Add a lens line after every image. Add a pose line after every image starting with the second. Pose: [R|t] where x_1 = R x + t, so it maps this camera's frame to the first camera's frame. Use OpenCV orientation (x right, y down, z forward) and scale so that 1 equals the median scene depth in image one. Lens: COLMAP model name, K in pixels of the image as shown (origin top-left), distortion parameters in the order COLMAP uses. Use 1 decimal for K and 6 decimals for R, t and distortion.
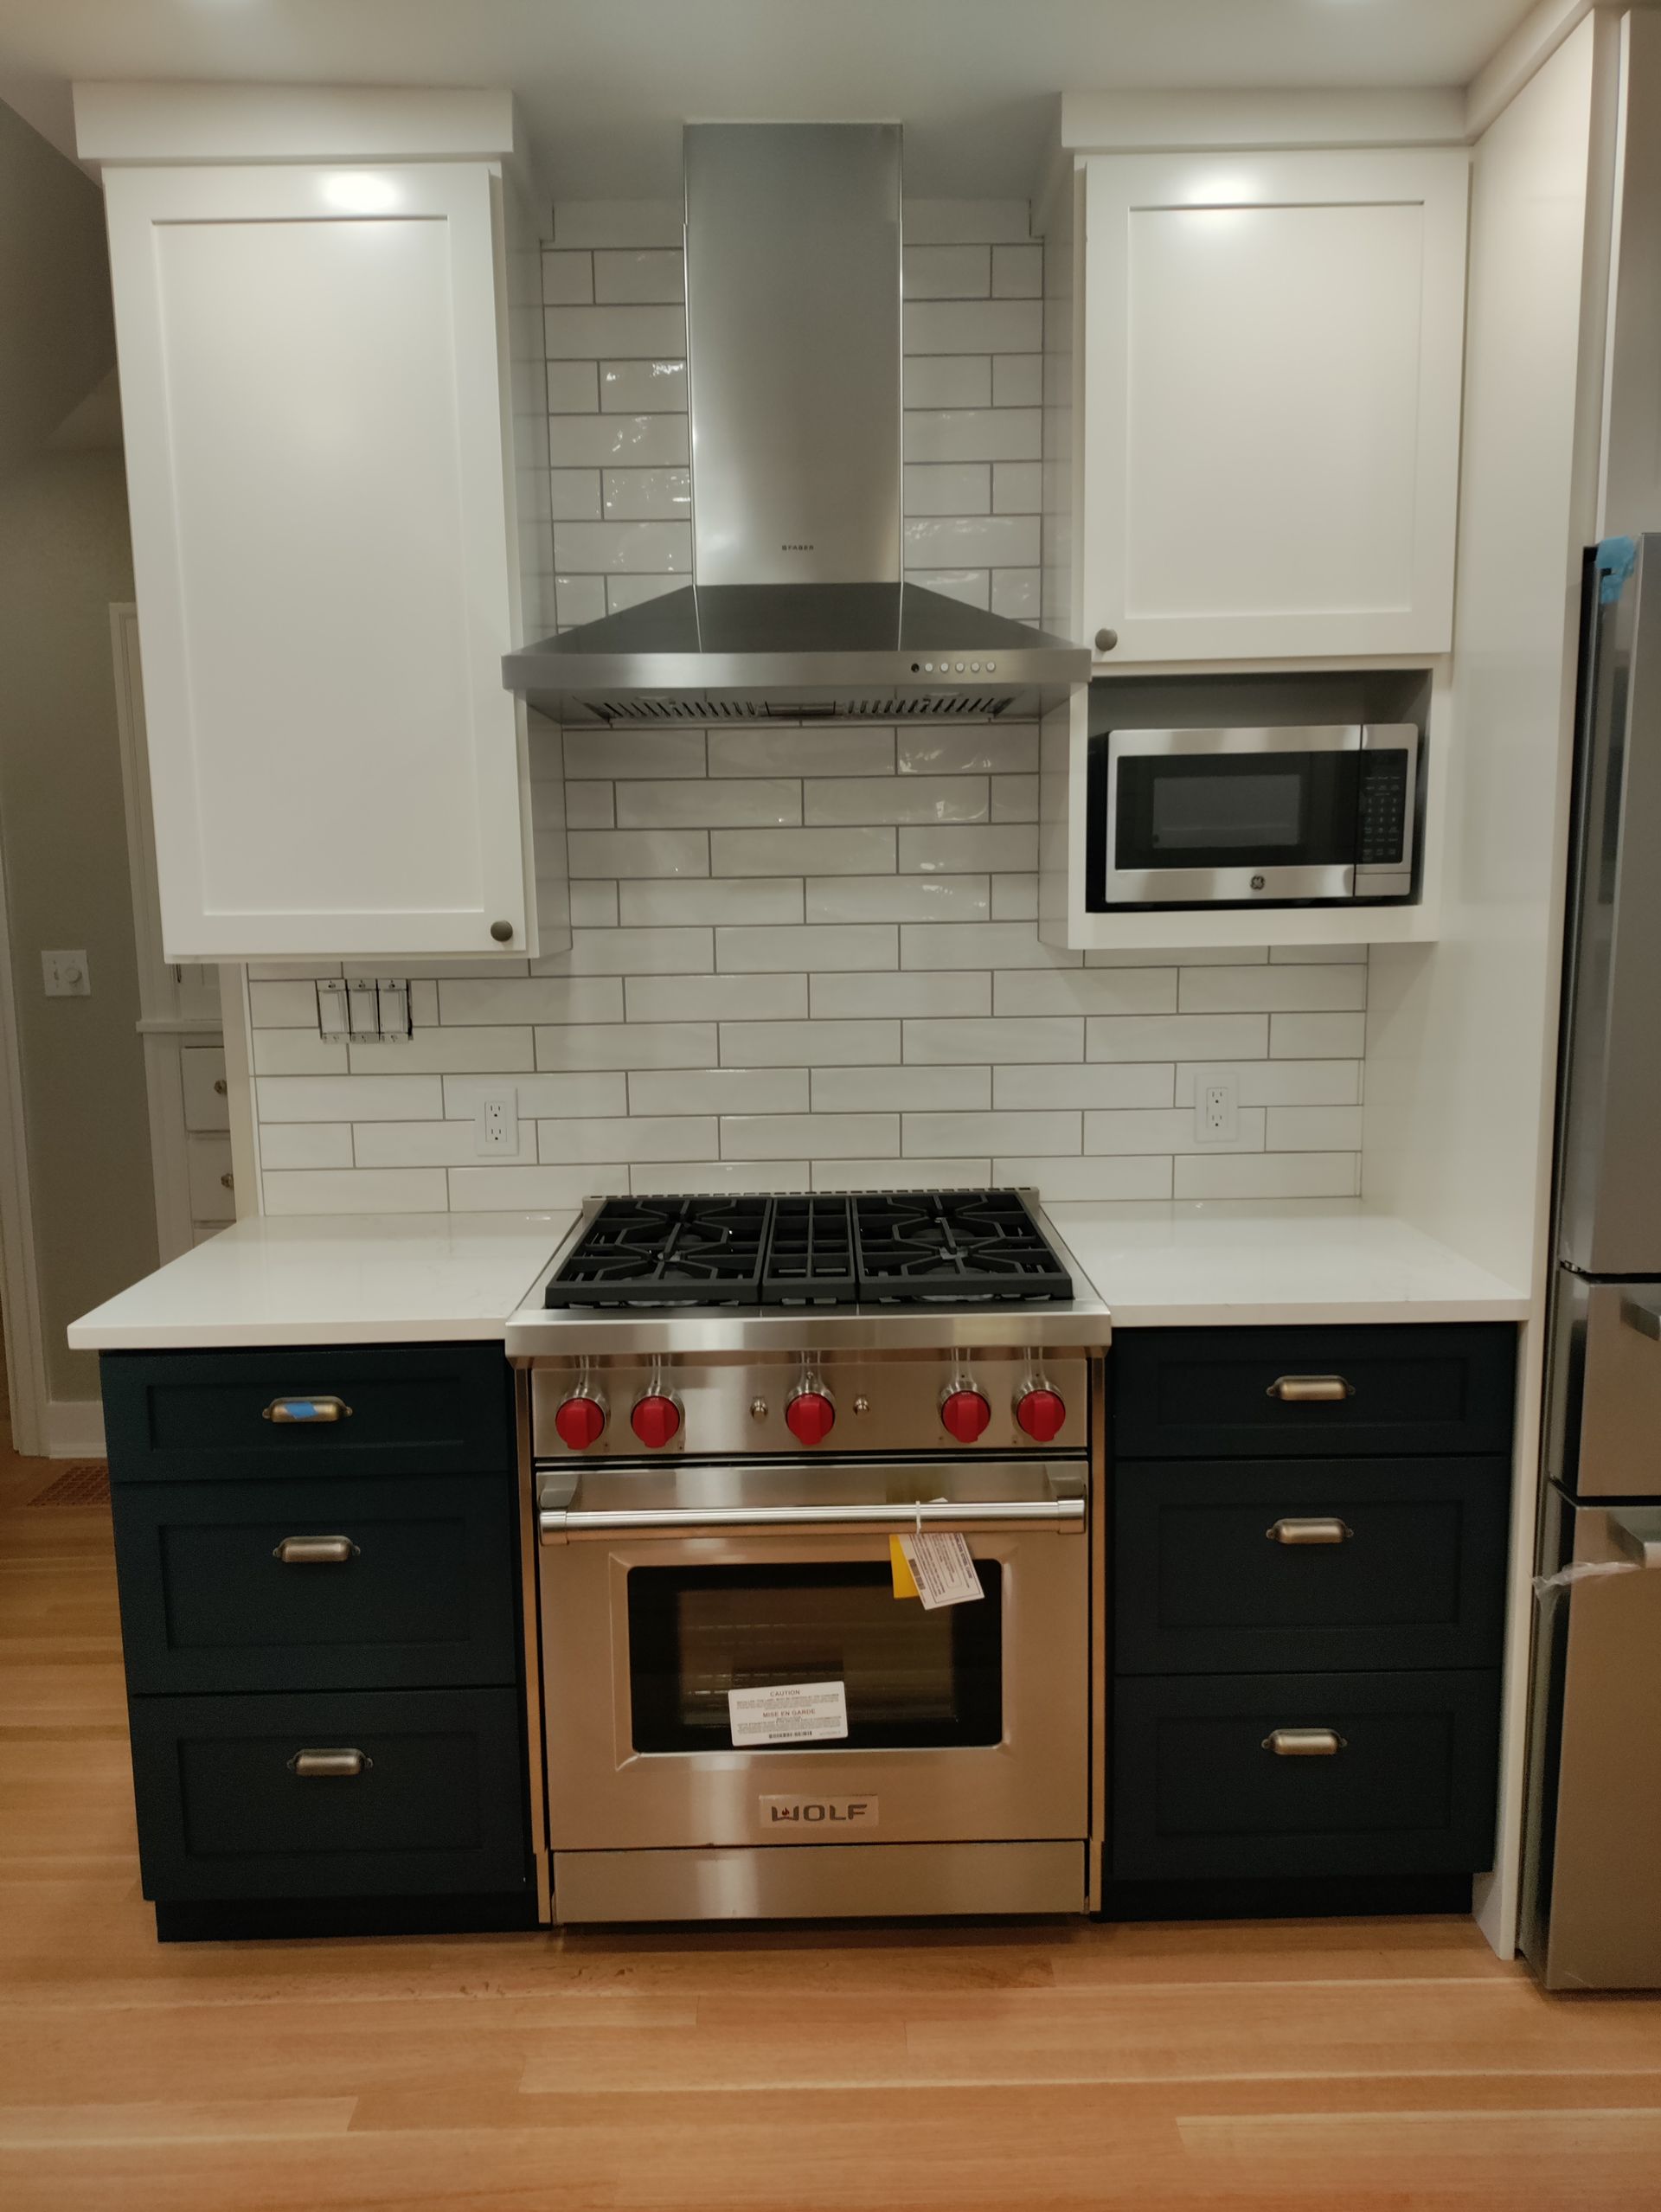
lens RADIAL K [[1615.3, 0, 839.2], [0, 1615.3, 1110.0], [0, 0, 1]] dist [0.070179, -0.090535]
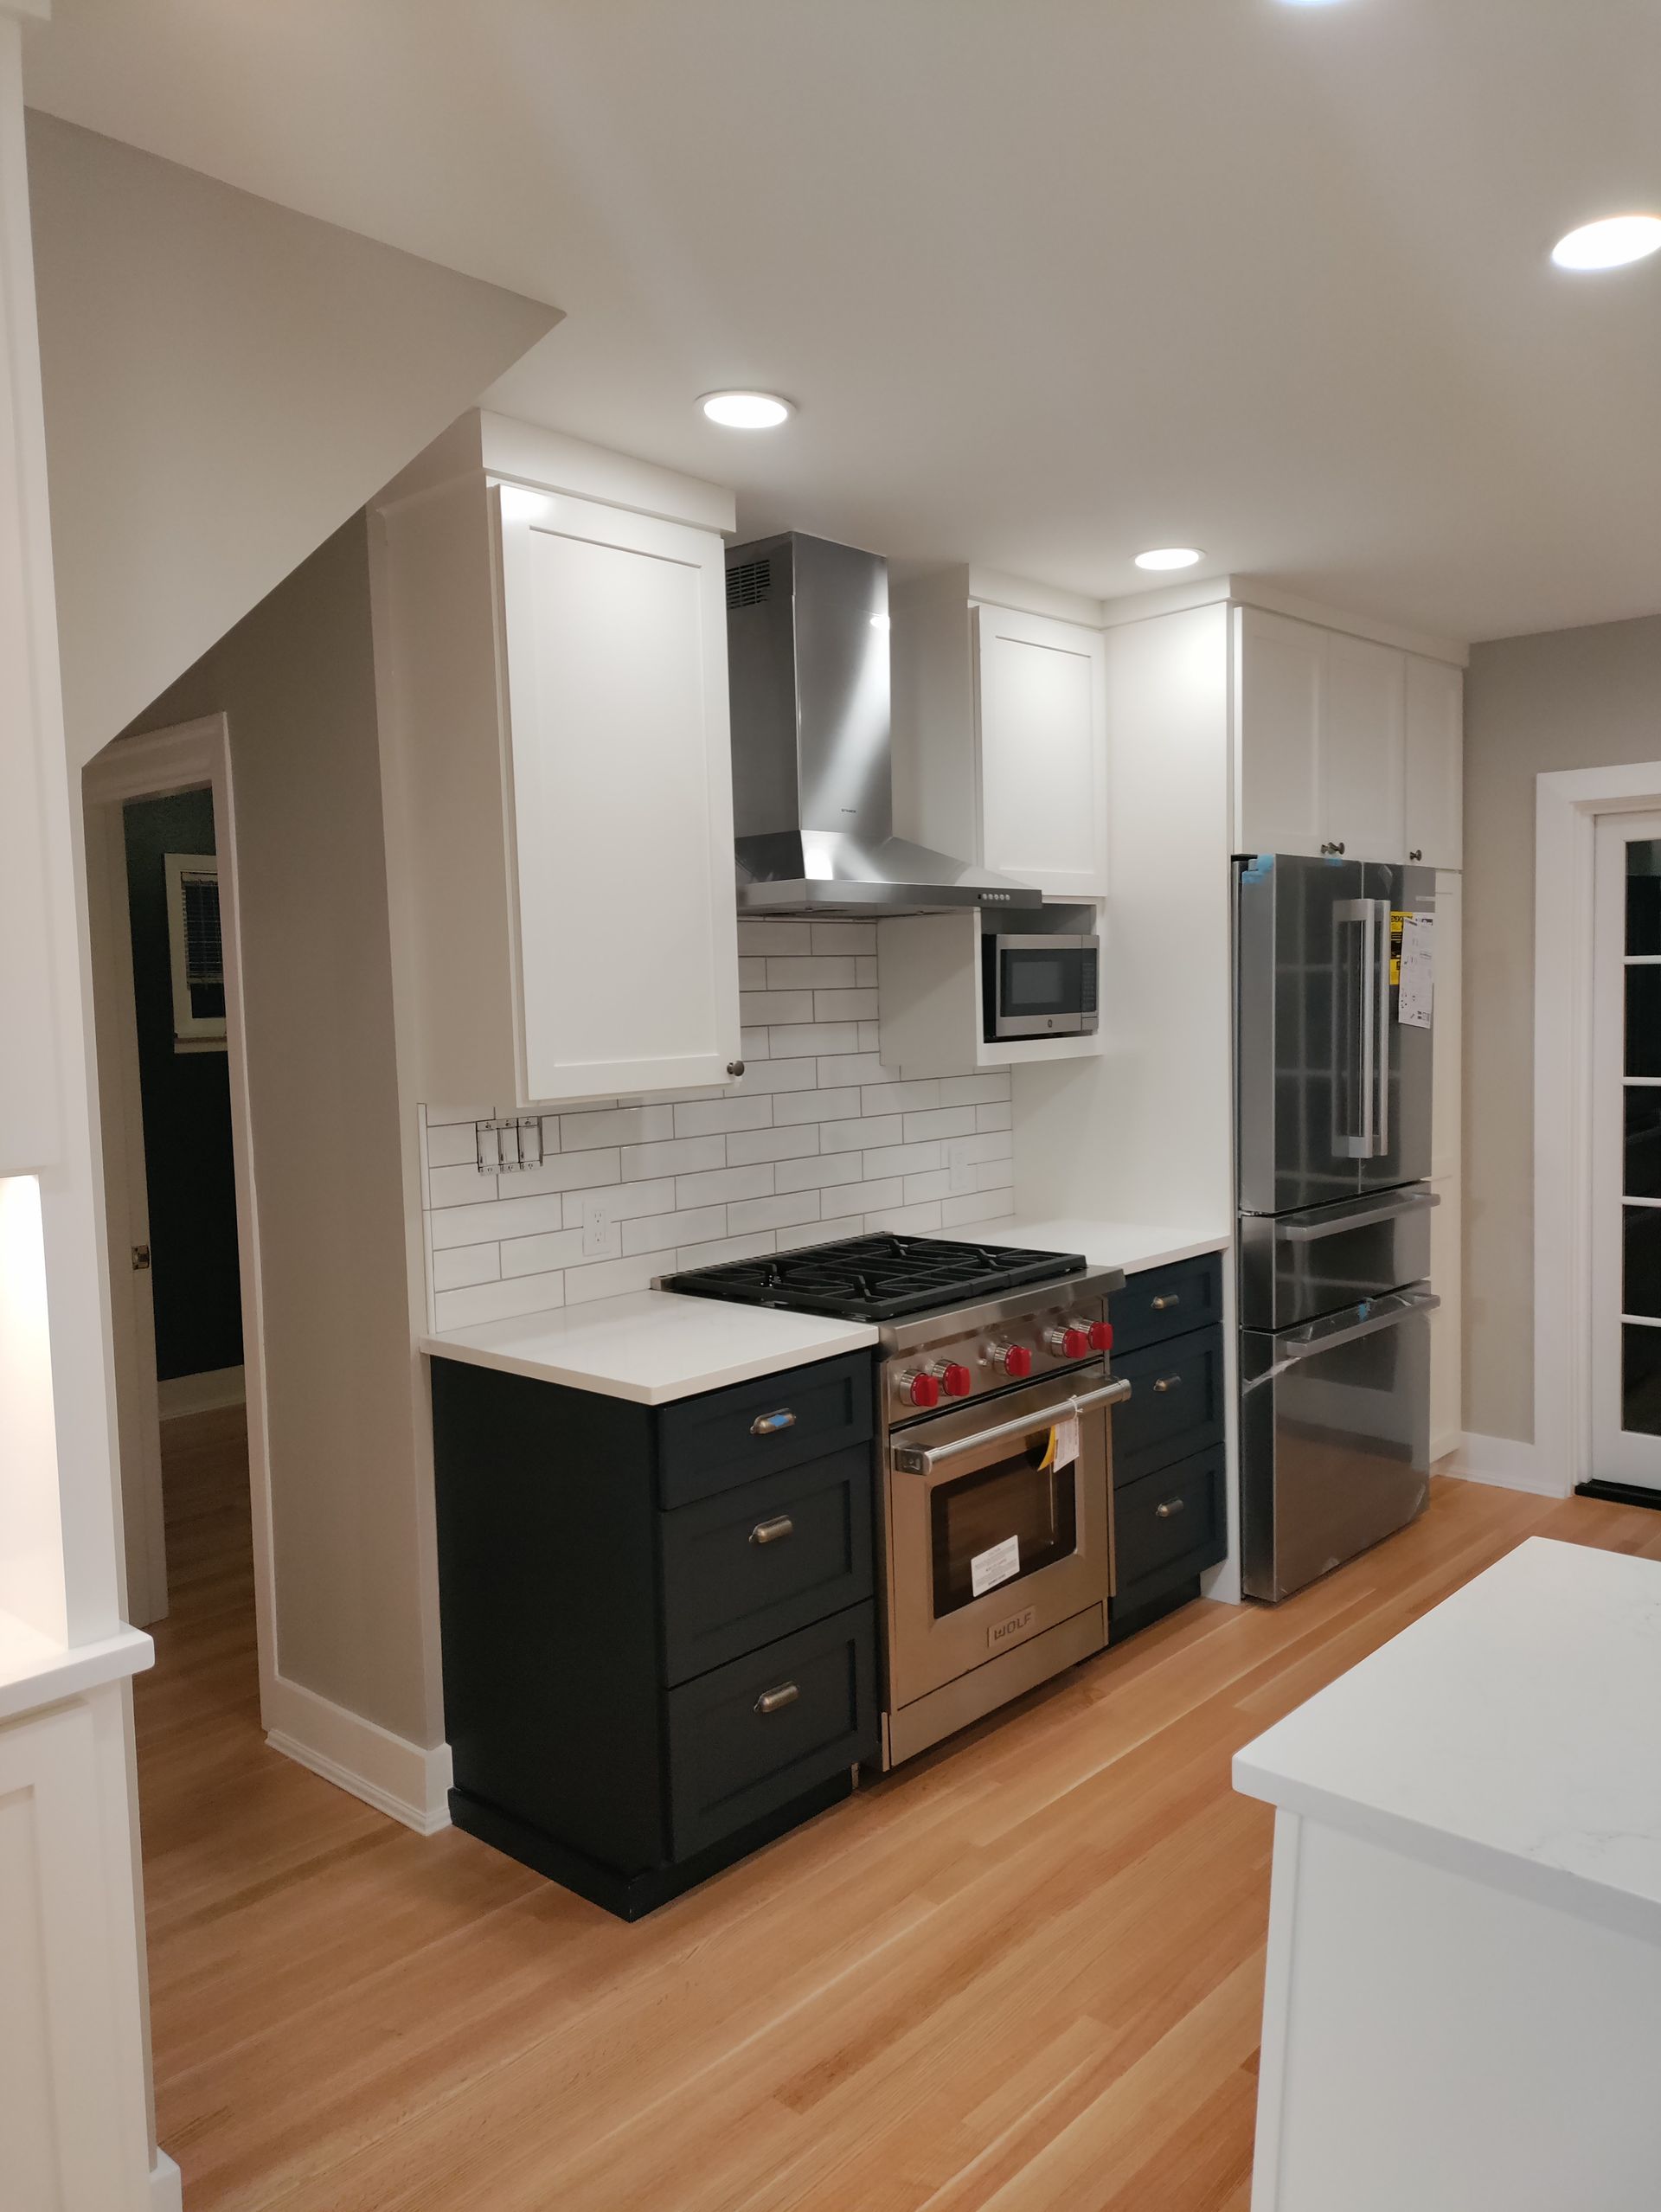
lens RADIAL K [[1608.9, 0, 836.5], [0, 1608.9, 1101.7], [0, 0, 1]] dist [0.101648, -0.145036]
pose [[0.685249, -0.053725, 0.726325, -1.140529], [0.124118, 0.991301, -0.043775, -0.012468], [-0.717655, 0.120147, 0.685956, 0.008567]]
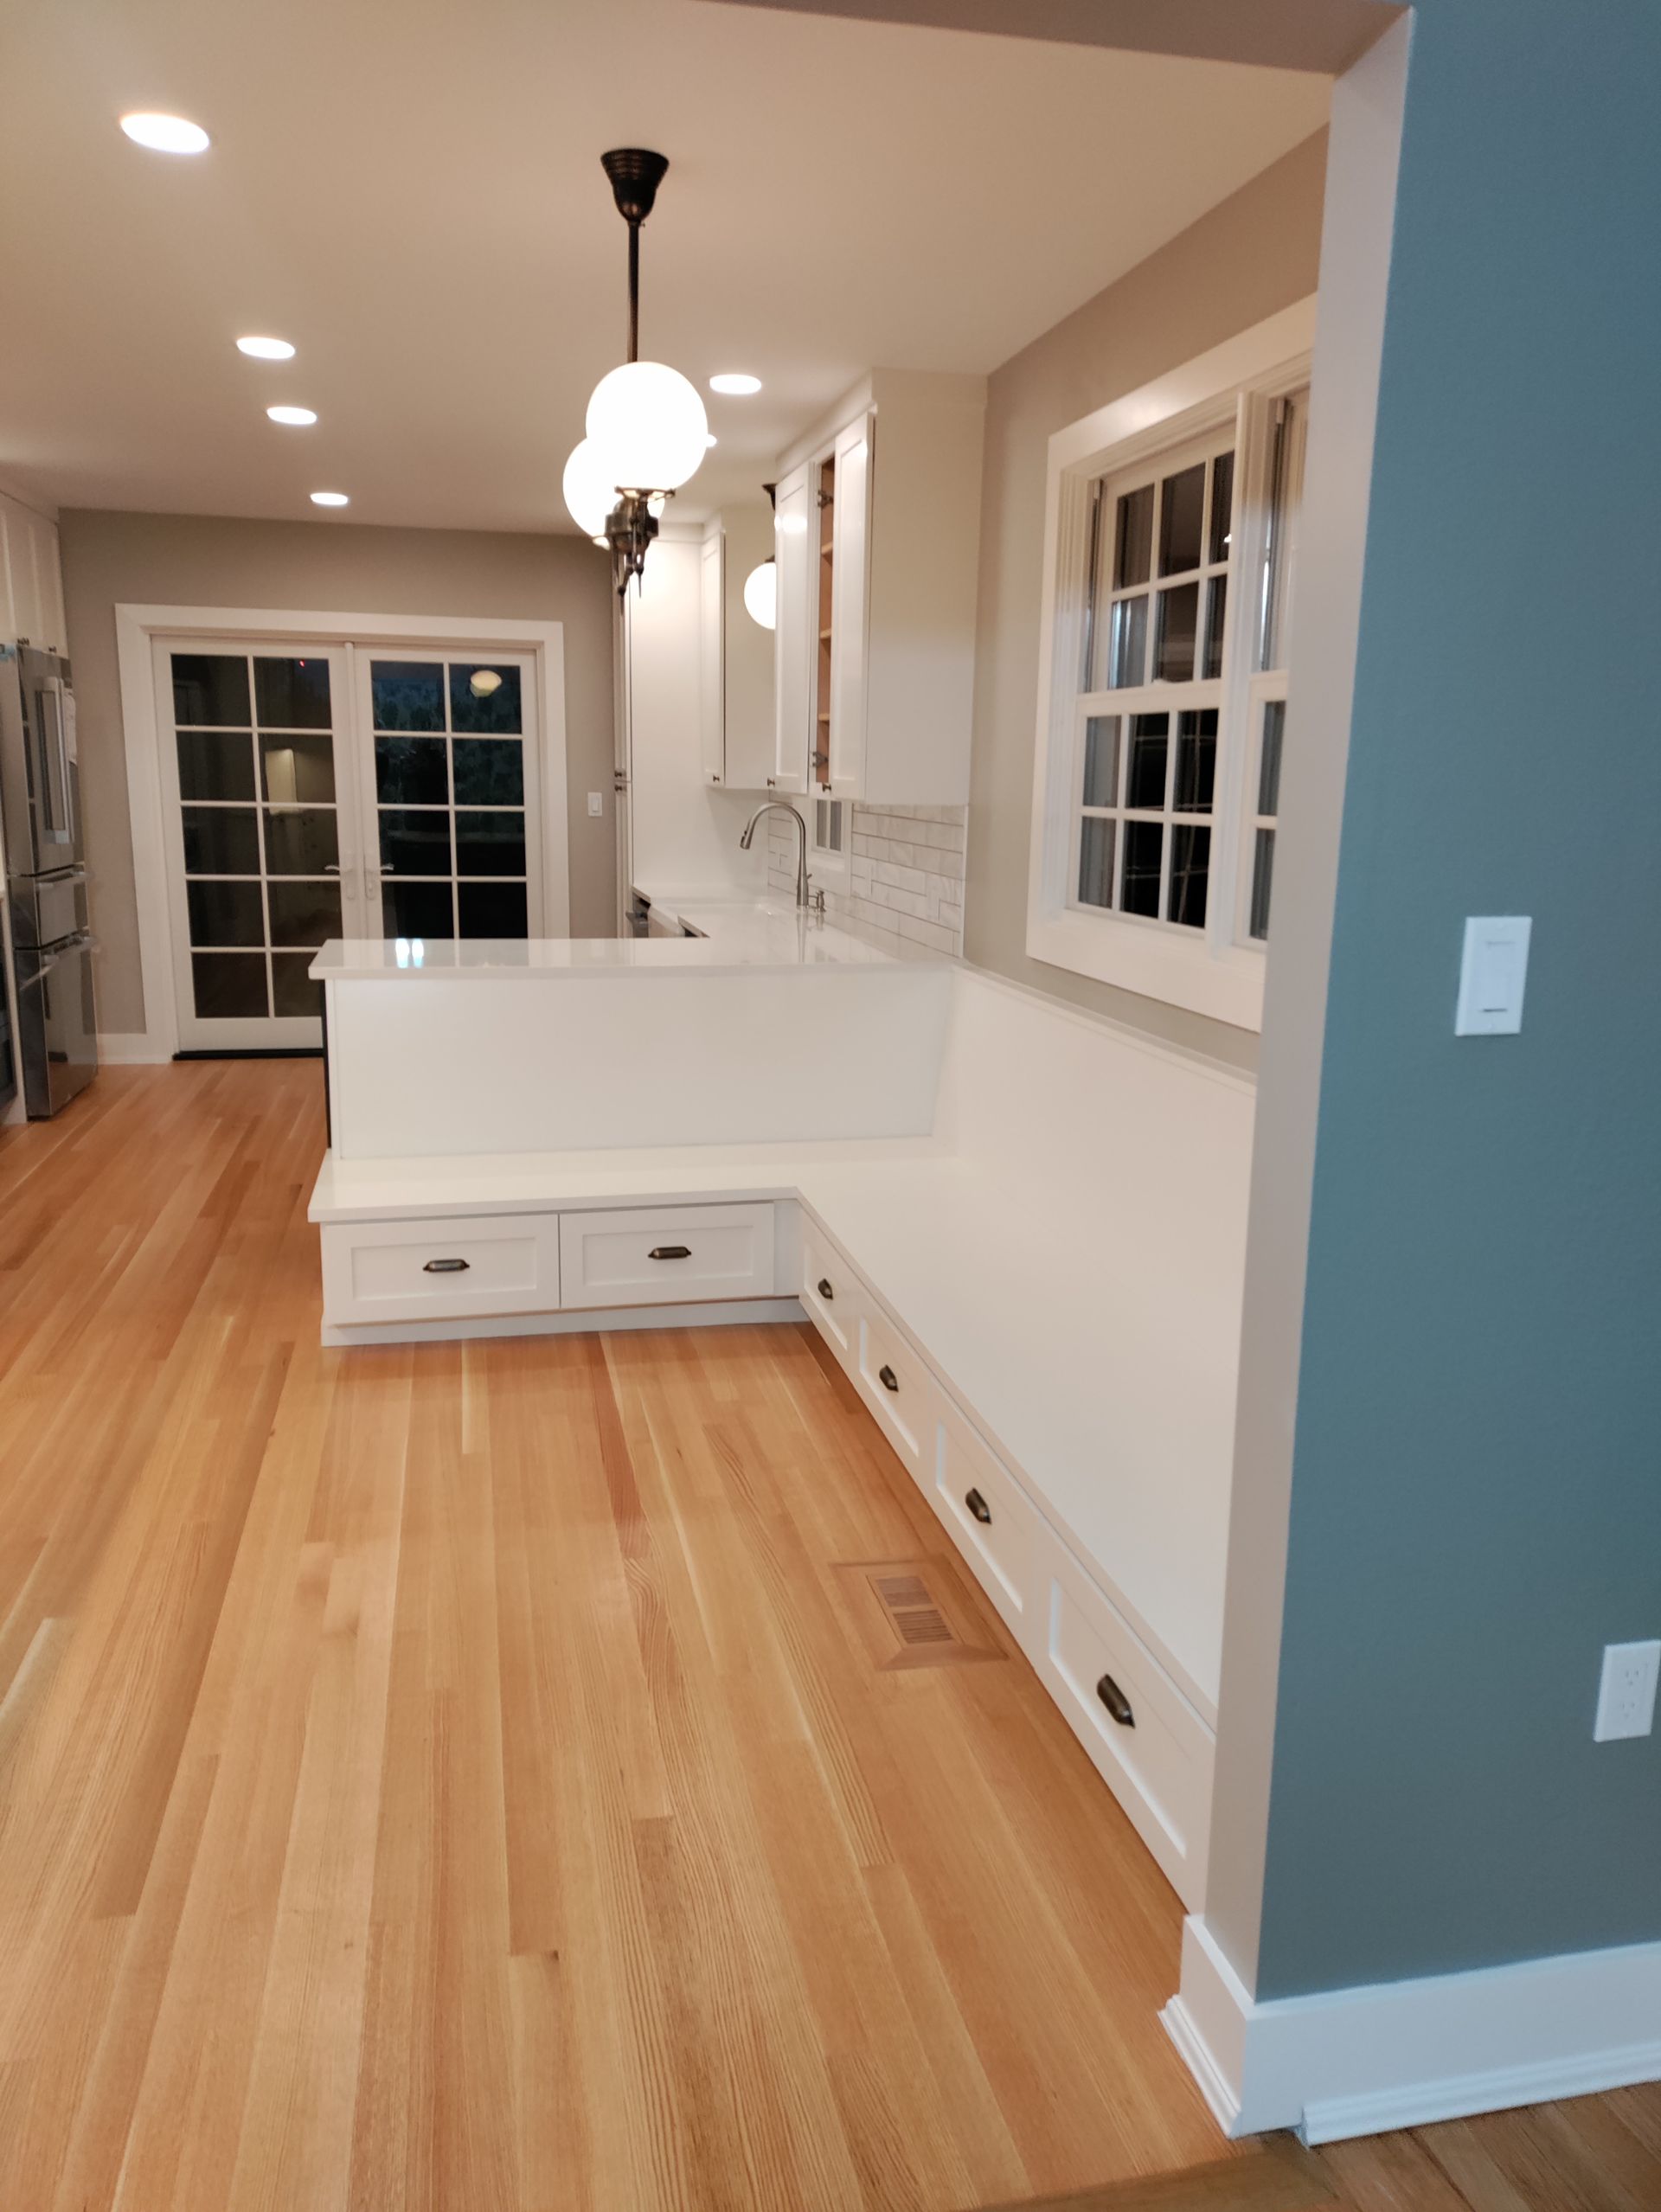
lens RADIAL K [[1608.9, 0, 836.5], [0, 1608.9, 1101.7], [0, 0, 1]] dist [0.101648, -0.145036]
pose [[-0.216073, -0.184825, 0.958724, -2.594117], [0.133761, 0.967058, 0.216578, 0.040558], [-0.967171, 0.175036, -0.184233, 0.125883]]
